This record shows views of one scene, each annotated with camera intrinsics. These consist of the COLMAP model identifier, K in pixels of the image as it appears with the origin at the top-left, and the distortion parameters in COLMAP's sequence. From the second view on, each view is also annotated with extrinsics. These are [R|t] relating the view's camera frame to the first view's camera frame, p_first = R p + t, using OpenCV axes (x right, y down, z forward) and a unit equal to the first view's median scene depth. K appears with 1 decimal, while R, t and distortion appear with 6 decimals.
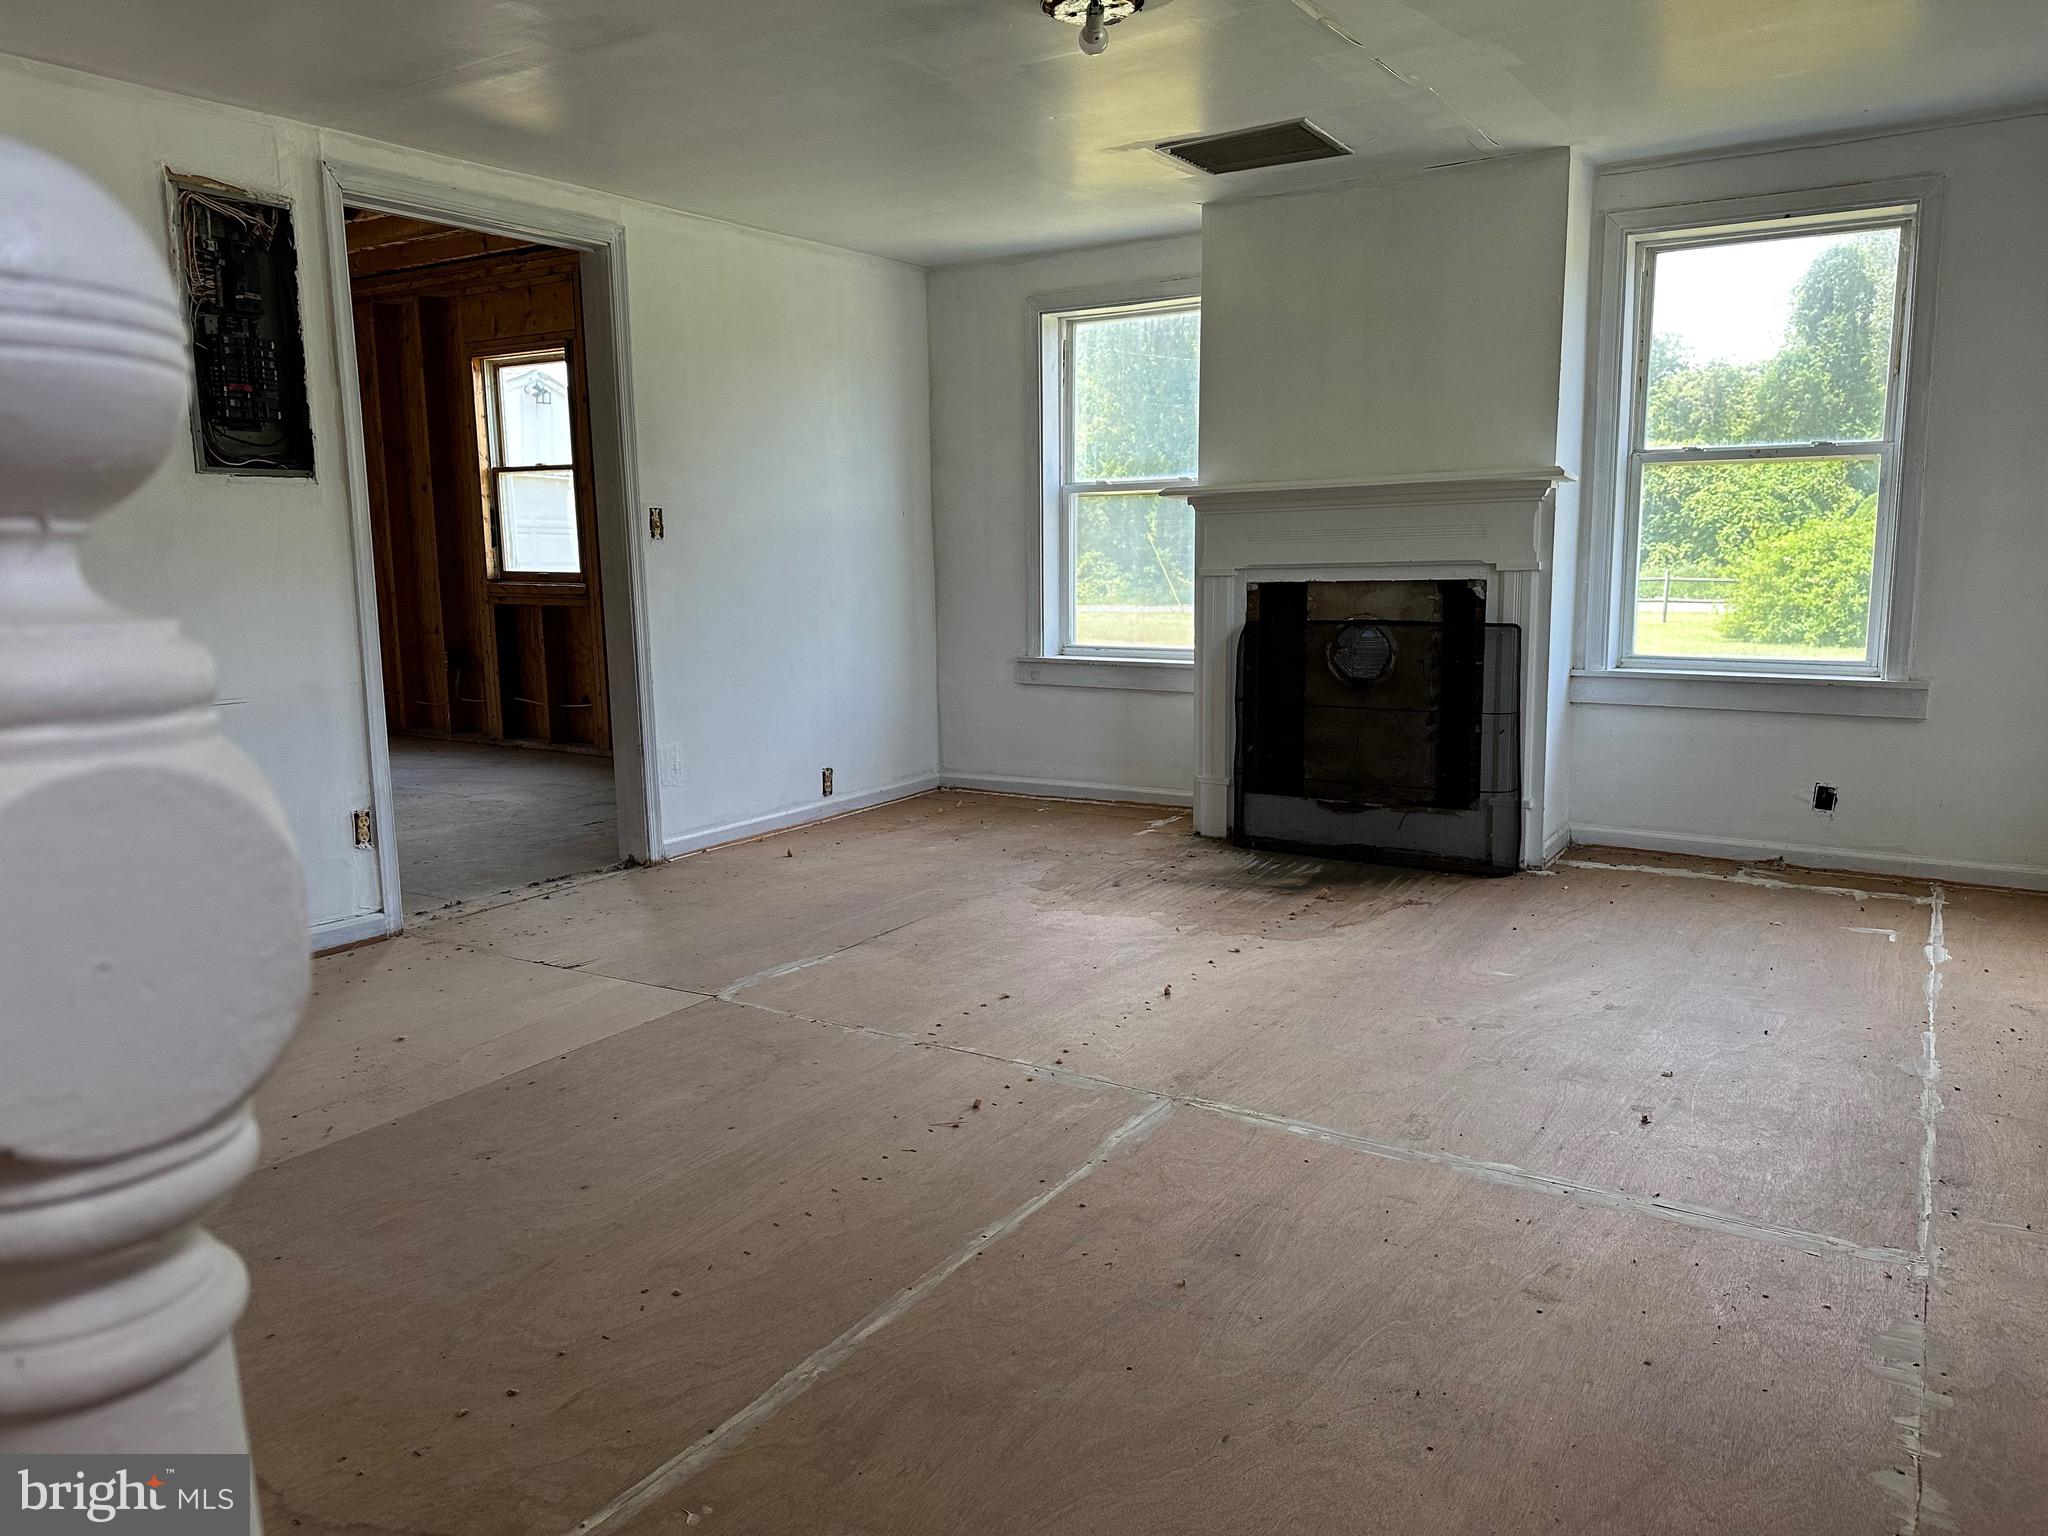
lens RADIAL K [[1422.7, 0, 1015.9], [0, 1422.7, 757.5], [0, 0, 1]] dist [0.004168, -0.041225]
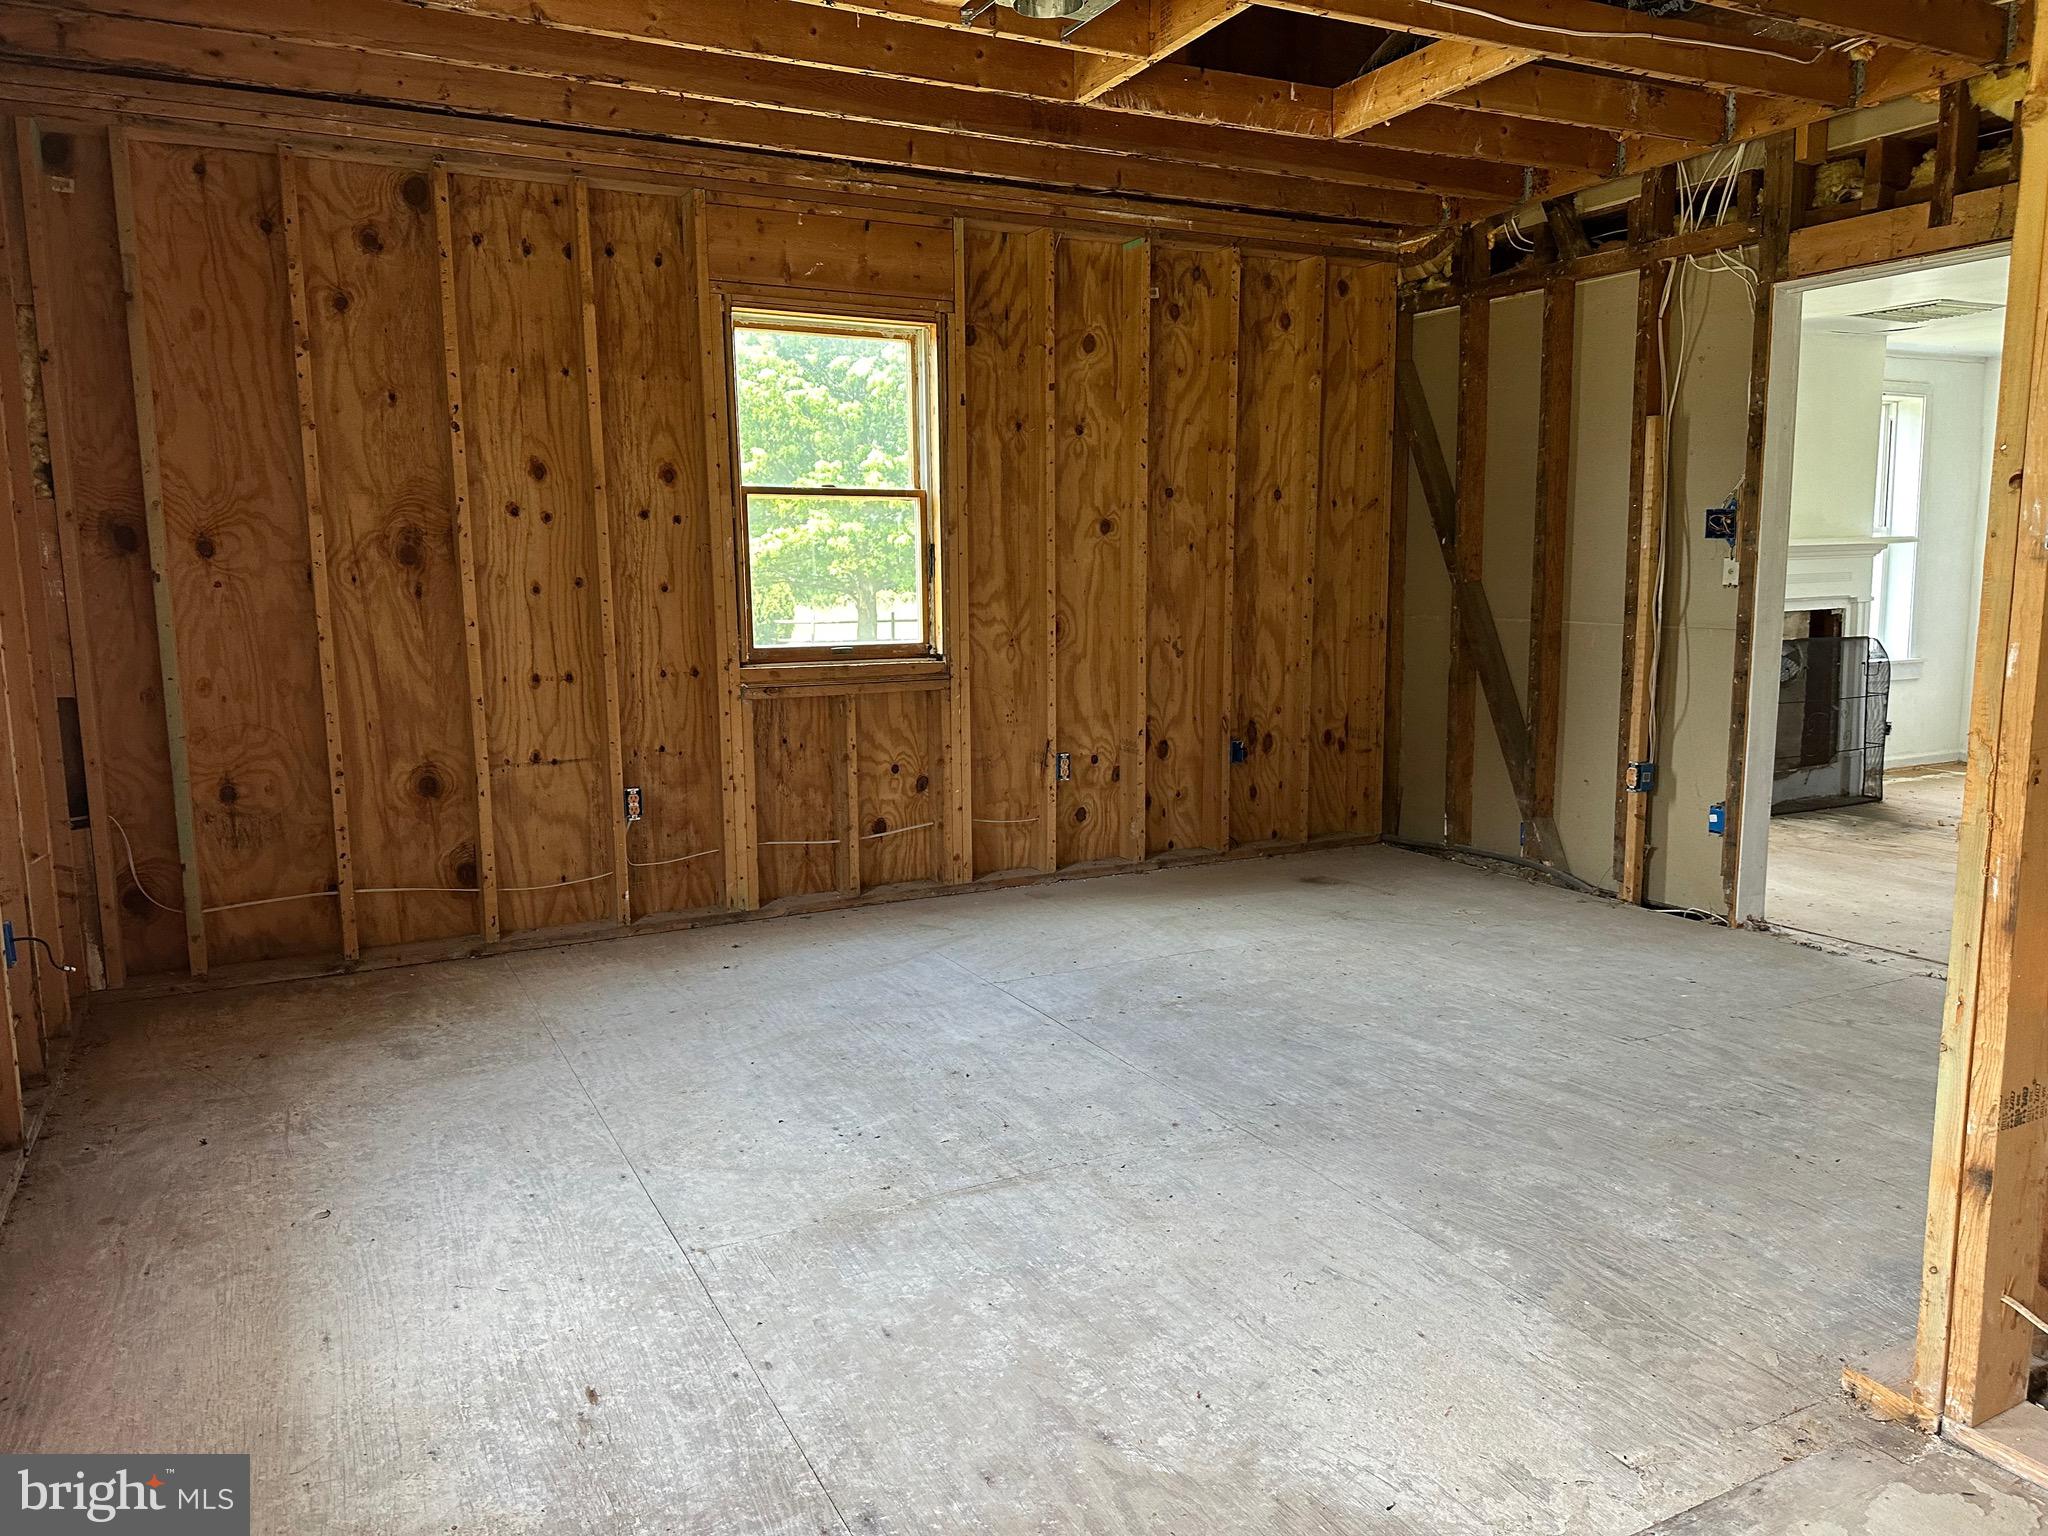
lens RADIAL K [[1422.7, 0, 1015.9], [0, 1422.7, 757.5], [0, 0, 1]] dist [0.004168, -0.041225]
pose [[0.522381, -0.114803, 0.844949, -0.878614], [0.138742, 0.989134, 0.048618, -0.101603], [-0.841349, 0.091833, 0.532633, 0.593583]]
